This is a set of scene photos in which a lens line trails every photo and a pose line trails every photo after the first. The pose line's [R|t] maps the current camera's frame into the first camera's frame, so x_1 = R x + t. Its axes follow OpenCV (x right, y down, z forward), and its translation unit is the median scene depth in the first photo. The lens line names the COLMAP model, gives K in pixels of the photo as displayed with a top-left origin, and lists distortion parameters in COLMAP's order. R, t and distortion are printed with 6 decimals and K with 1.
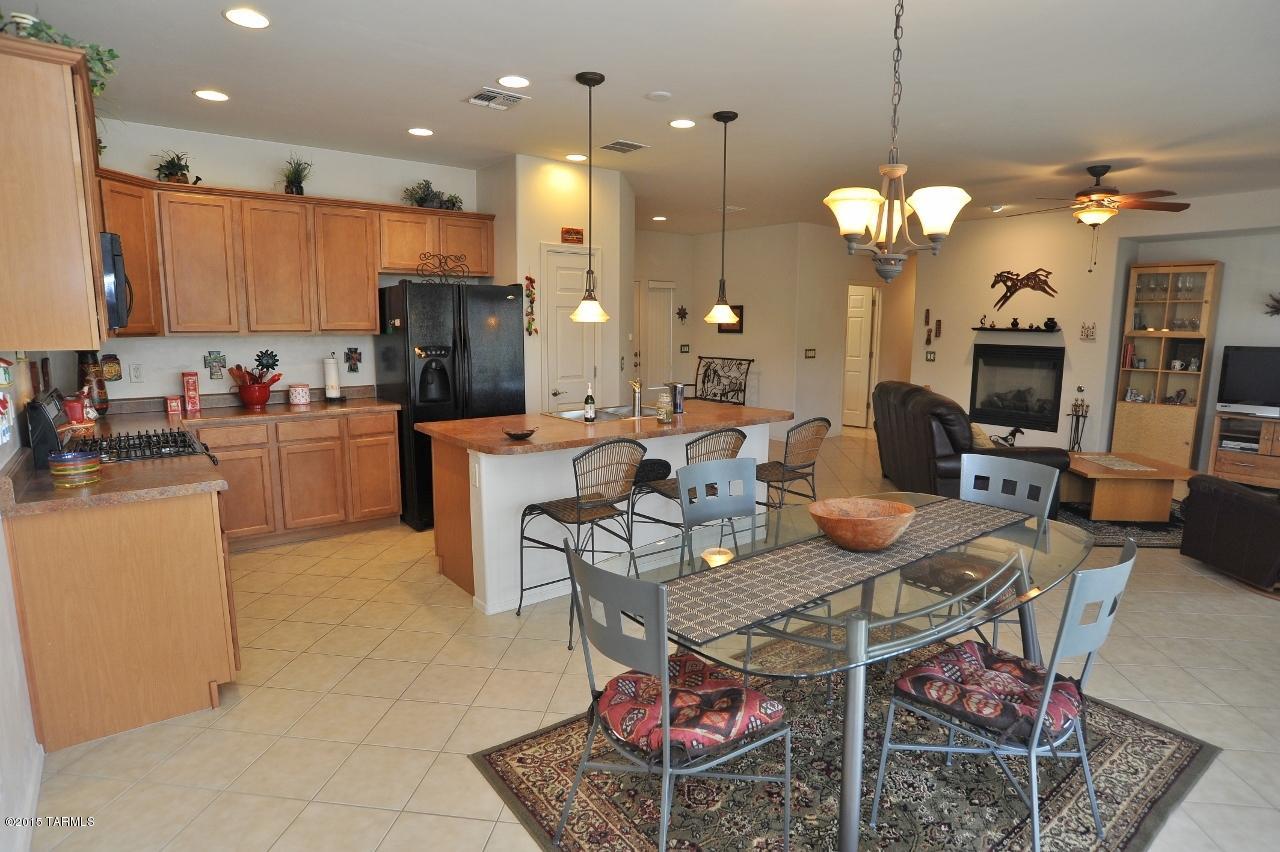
lens RADIAL K [[680.8, 0, 645.2], [0, 680.8, 432.0], [0, 0, 1]] dist [-0.085202, 0.043576]
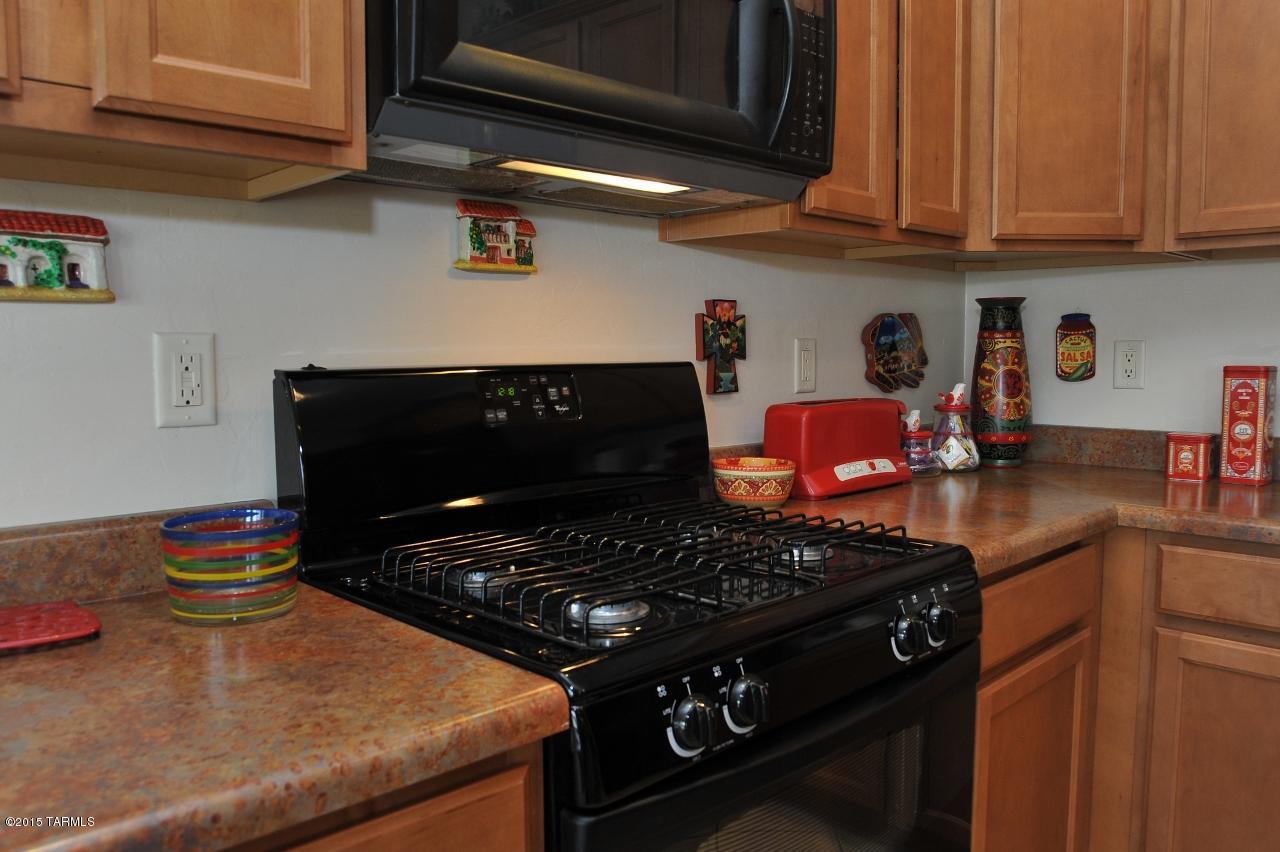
lens RADIAL K [[944.4, 0, 640.0], [0, 944.4, 426.0], [0, 0, 1]] dist [-0.062950, 0.004999]
pose [[0.113615, 0.073903, -0.990772, -0.247670], [-0.152897, 0.986651, 0.056063, -0.037037], [0.981689, 0.145117, 0.123398, 0.596796]]
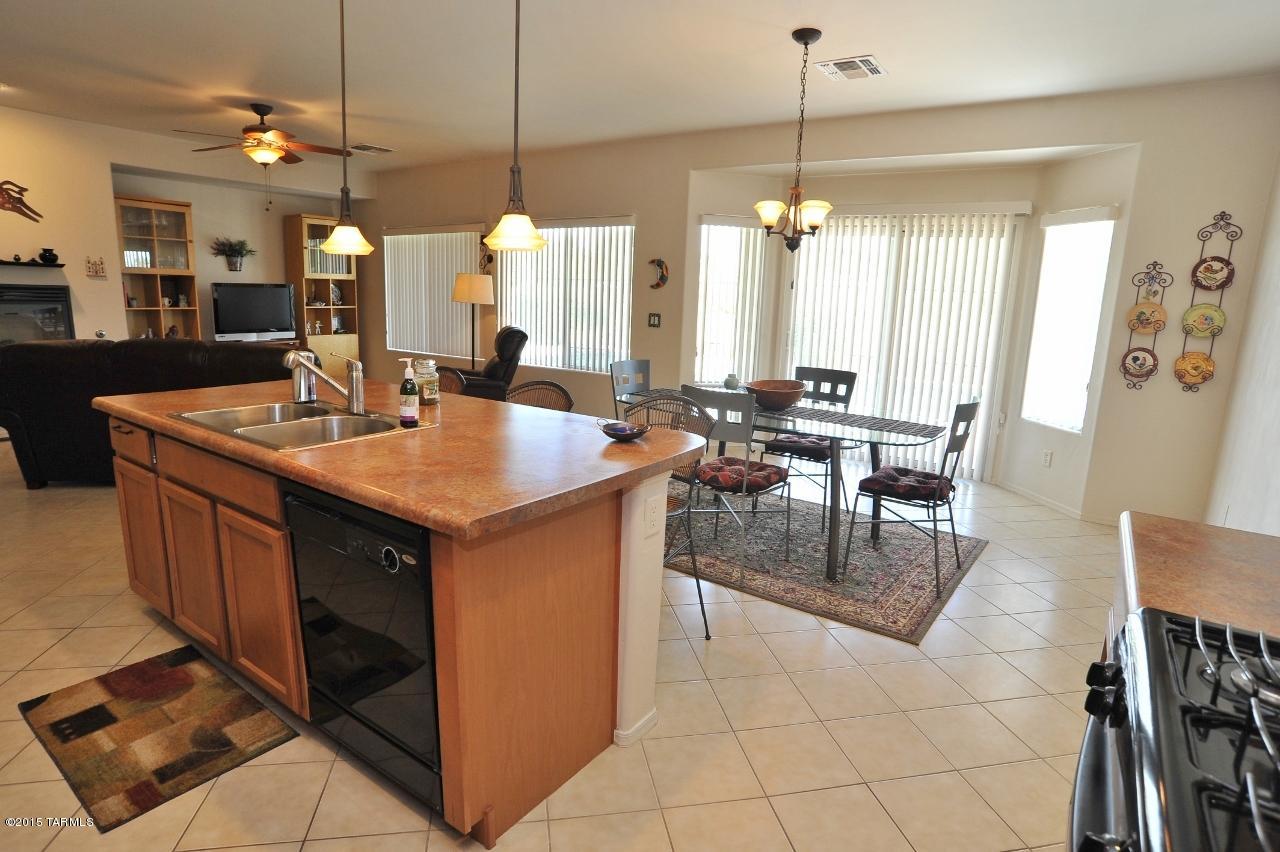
lens RADIAL K [[660.0, 0, 630.8], [0, 660.0, 431.3], [0, 0, 1]] dist [-0.092858, 0.037809]
pose [[-0.301423, -0.209427, 0.930207, -0.521459], [0.110238, 0.961384, 0.252167, -0.104397], [-0.947097, 0.178553, -0.266697, 0.827214]]
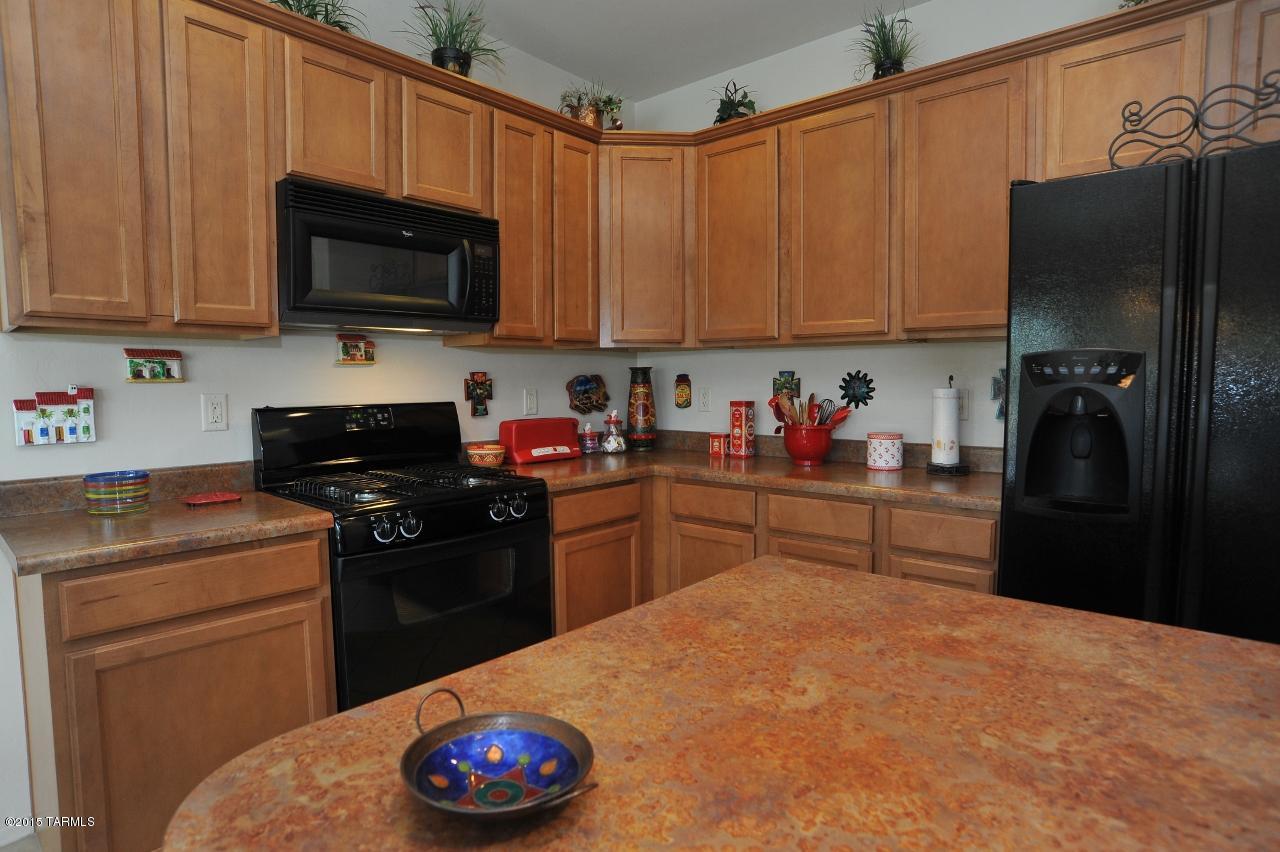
lens RADIAL K [[660.0, 0, 630.8], [0, 660.0, 431.3], [0, 0, 1]] dist [-0.092858, 0.037809]
pose [[0.189828, 0.065409, -0.979636, -0.035032], [-0.149387, 0.988085, 0.037026, -0.061752], [0.970386, 0.139316, 0.197337, 0.694389]]
